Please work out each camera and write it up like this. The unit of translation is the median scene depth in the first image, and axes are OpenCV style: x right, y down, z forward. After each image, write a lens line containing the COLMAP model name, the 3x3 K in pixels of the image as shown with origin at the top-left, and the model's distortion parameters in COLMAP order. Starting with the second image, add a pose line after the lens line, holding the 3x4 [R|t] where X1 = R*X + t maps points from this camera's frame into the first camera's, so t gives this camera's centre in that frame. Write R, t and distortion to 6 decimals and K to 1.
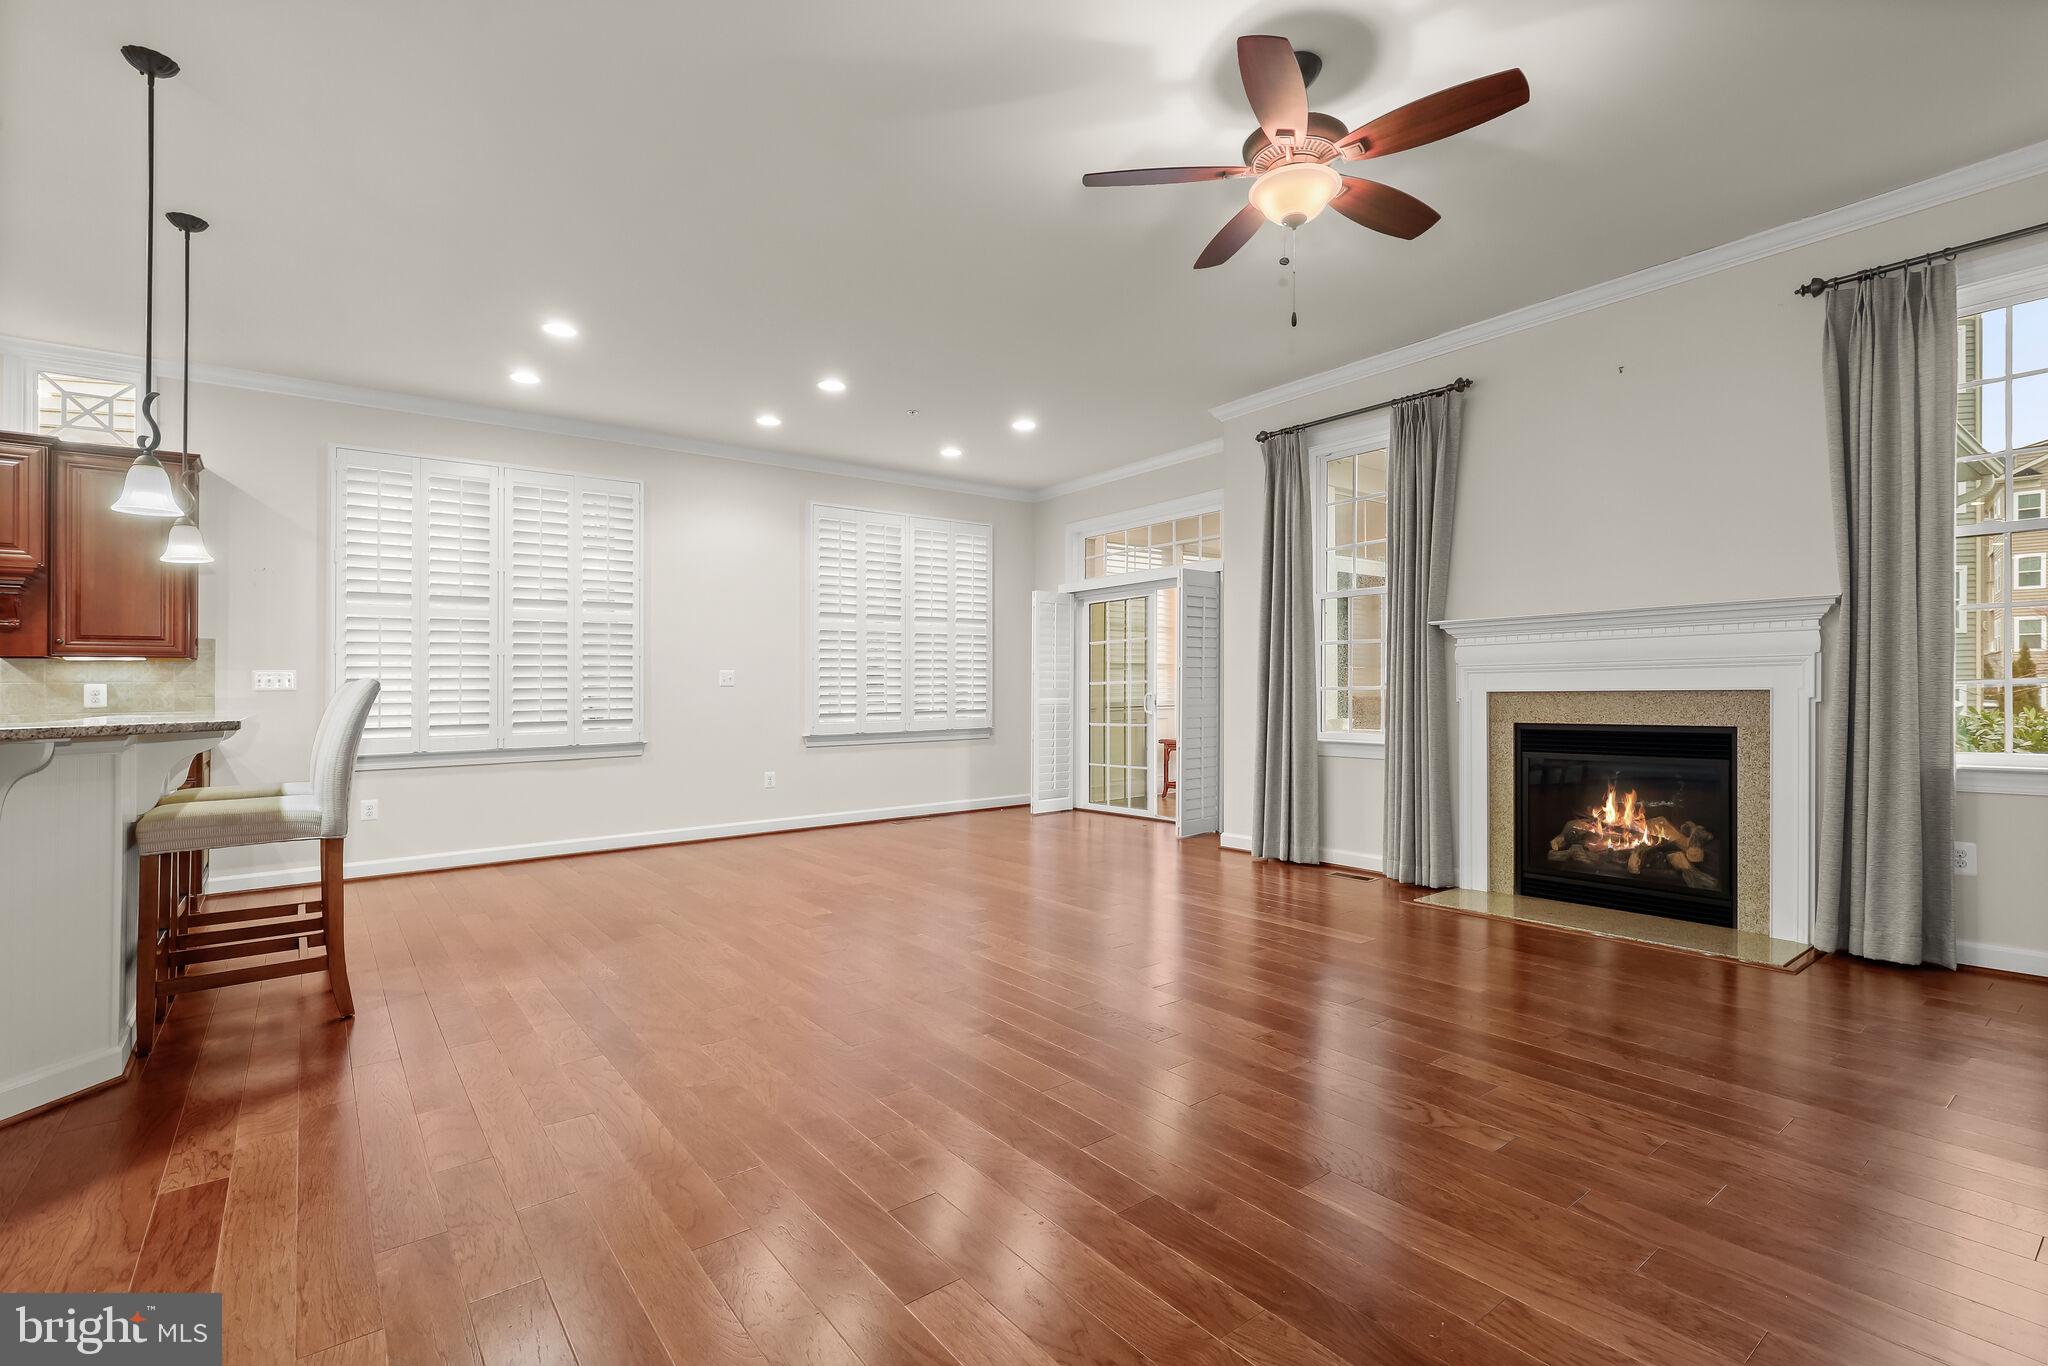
lens RADIAL K [[945.6, 0, 1043.6], [0, 945.6, 679.5], [0, 0, 1]] dist [0.003726, 0.000967]
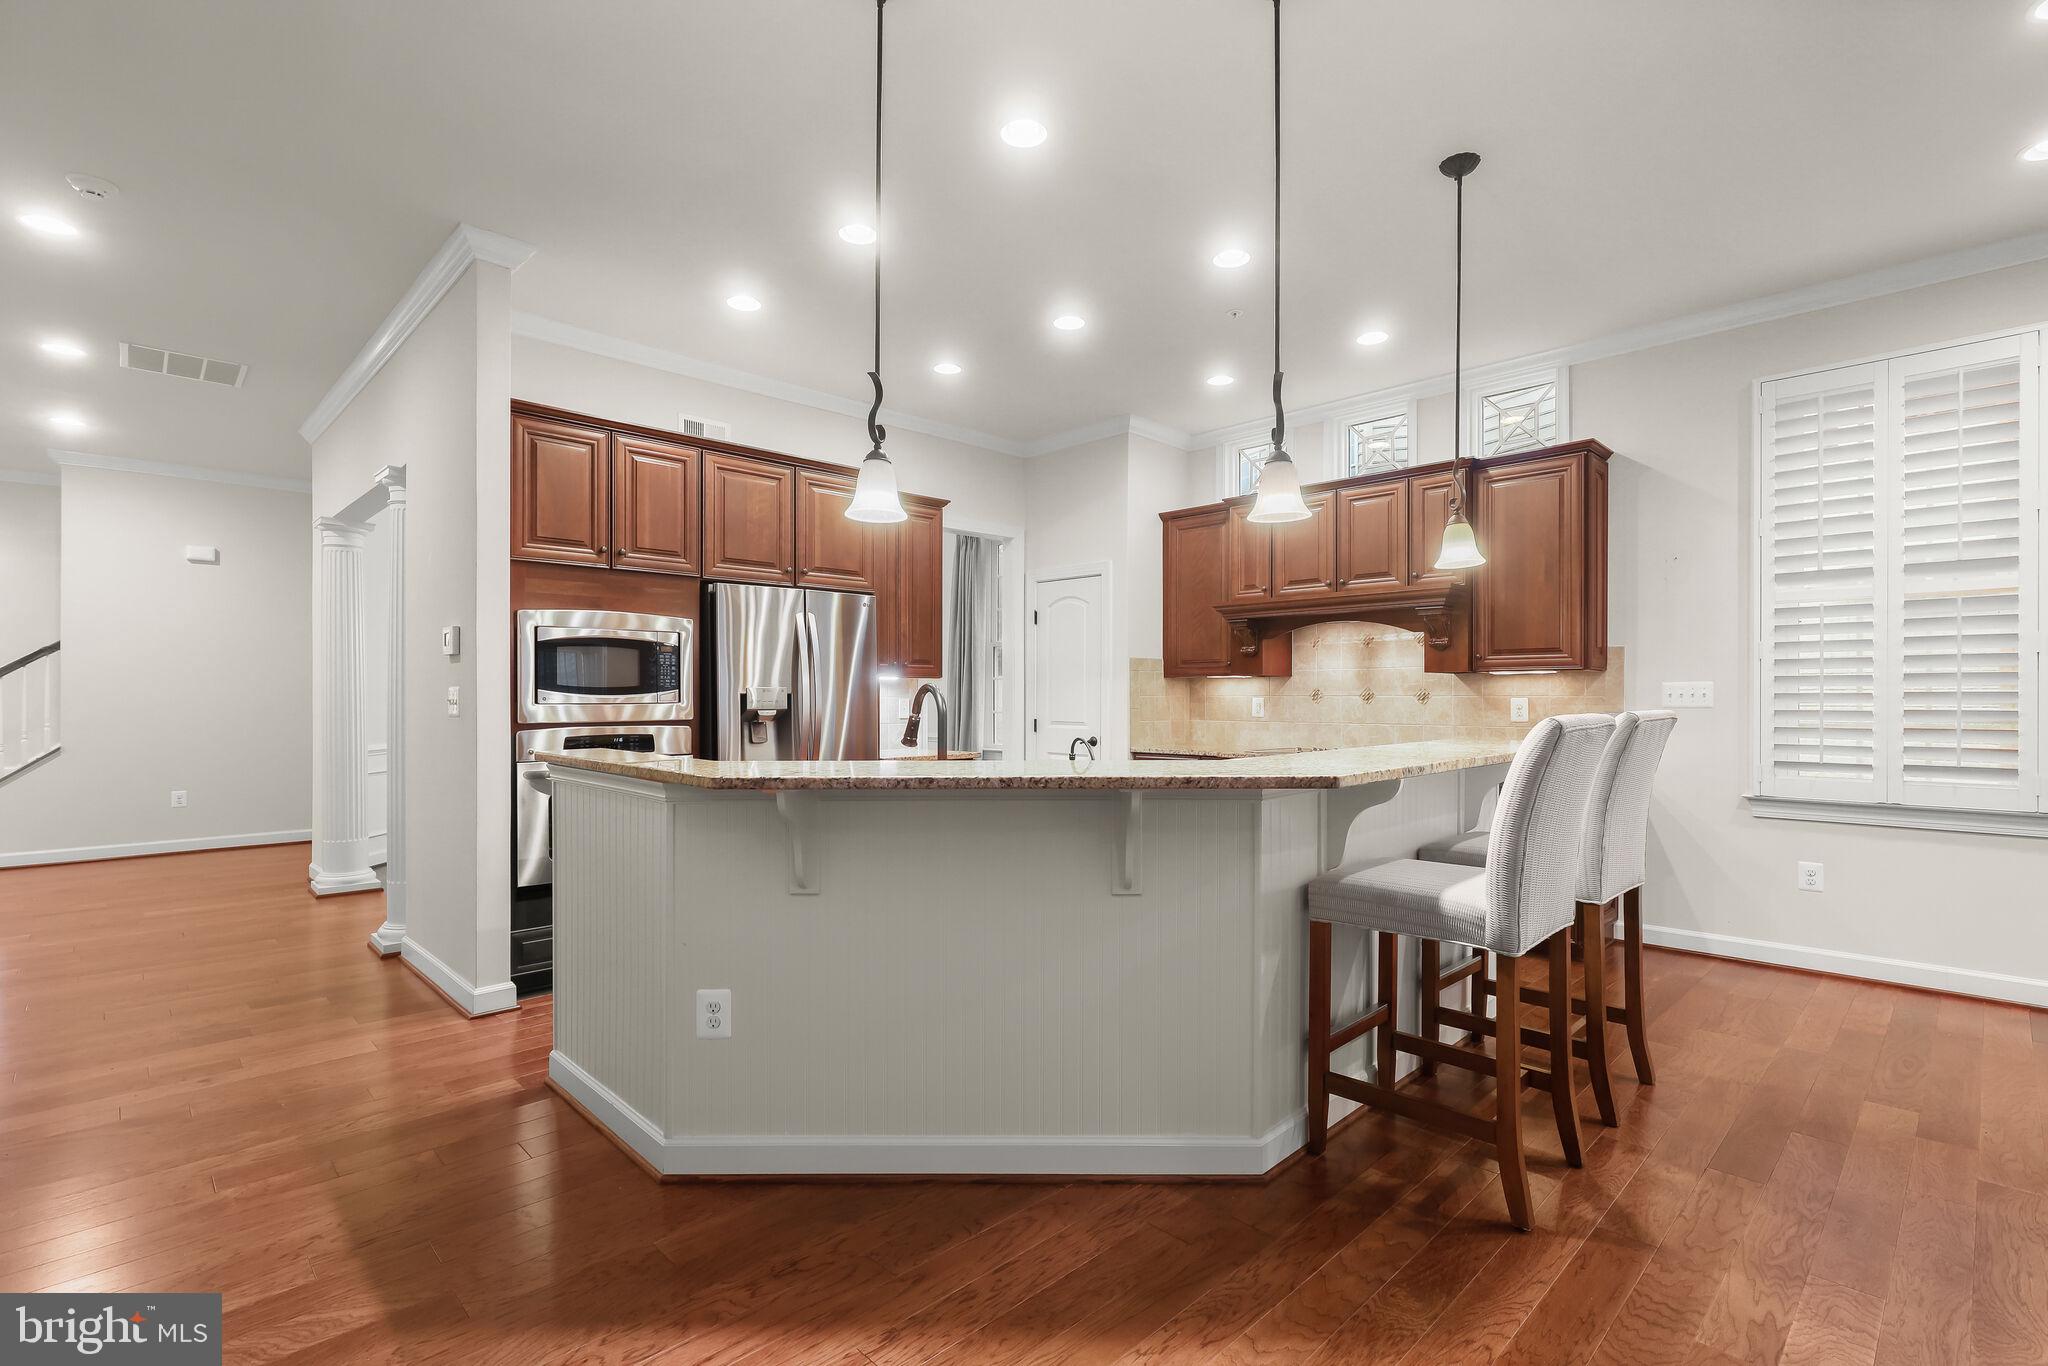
lens RADIAL K [[945.6, 0, 1027.4], [0, 945.6, 693.1], [0, 0, 1]] dist [0.003726, 0.000967]
pose [[0.114704, 0.012250, -0.993324, -0.080929], [0.011621, 0.999839, 0.013672, -0.020264], [0.993332, -0.013112, 0.114543, 0.392325]]
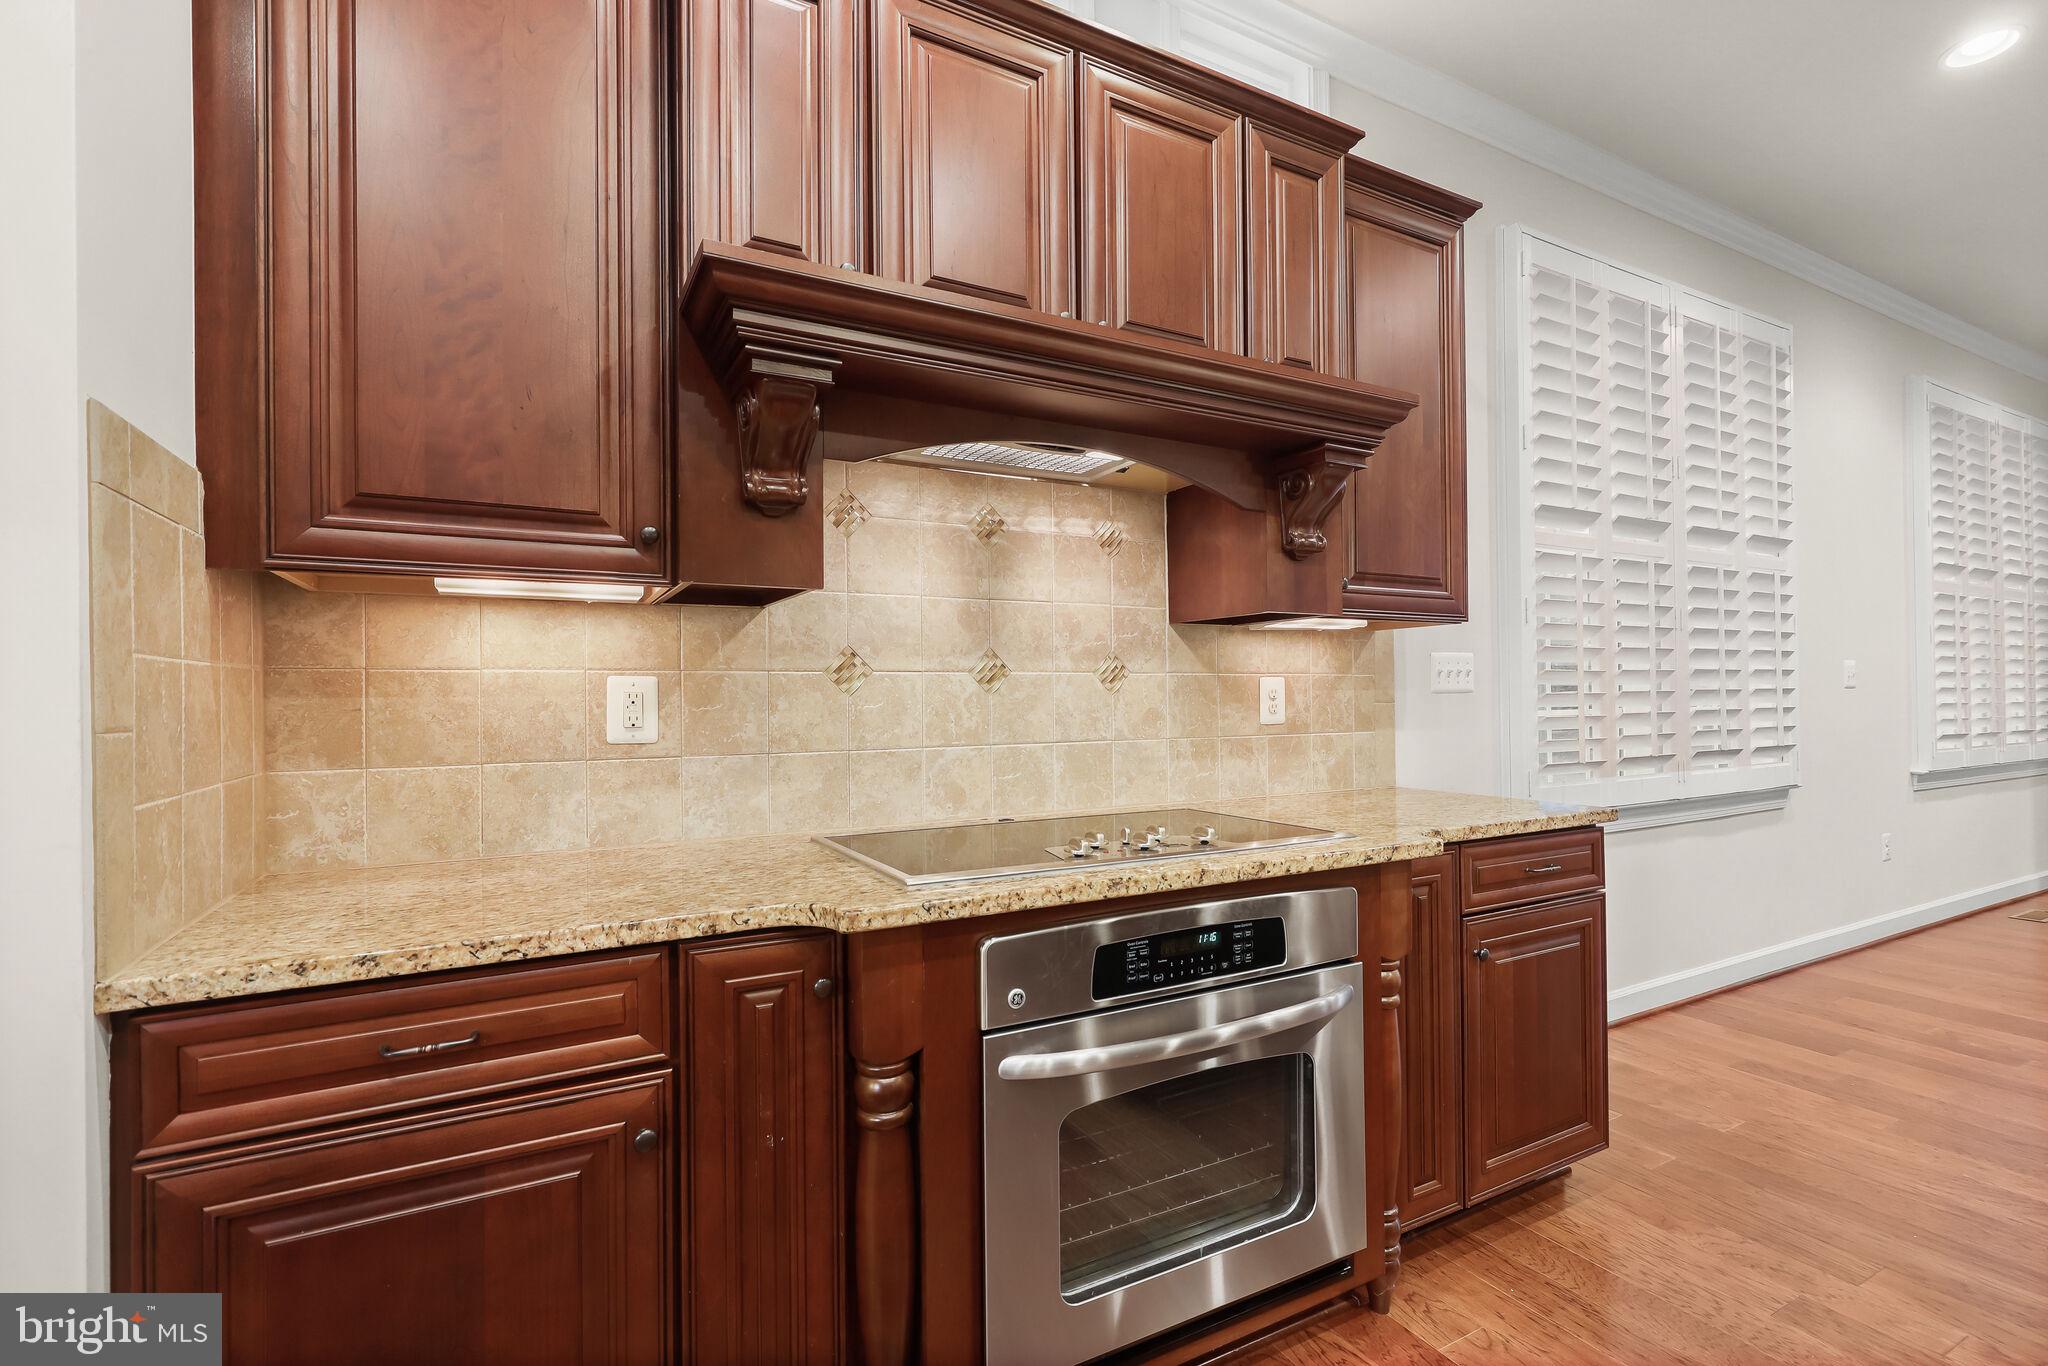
lens RADIAL K [[945.6, 0, 1065.5], [0, 945.6, 689.4], [0, 0, 1]] dist [0.003726, 0.000967]
pose [[0.990629, 0.007433, -0.136375, -1.075932], [-0.005876, 0.999913, 0.011816, 0.006383], [0.136451, -0.010904, 0.990587, 0.507254]]
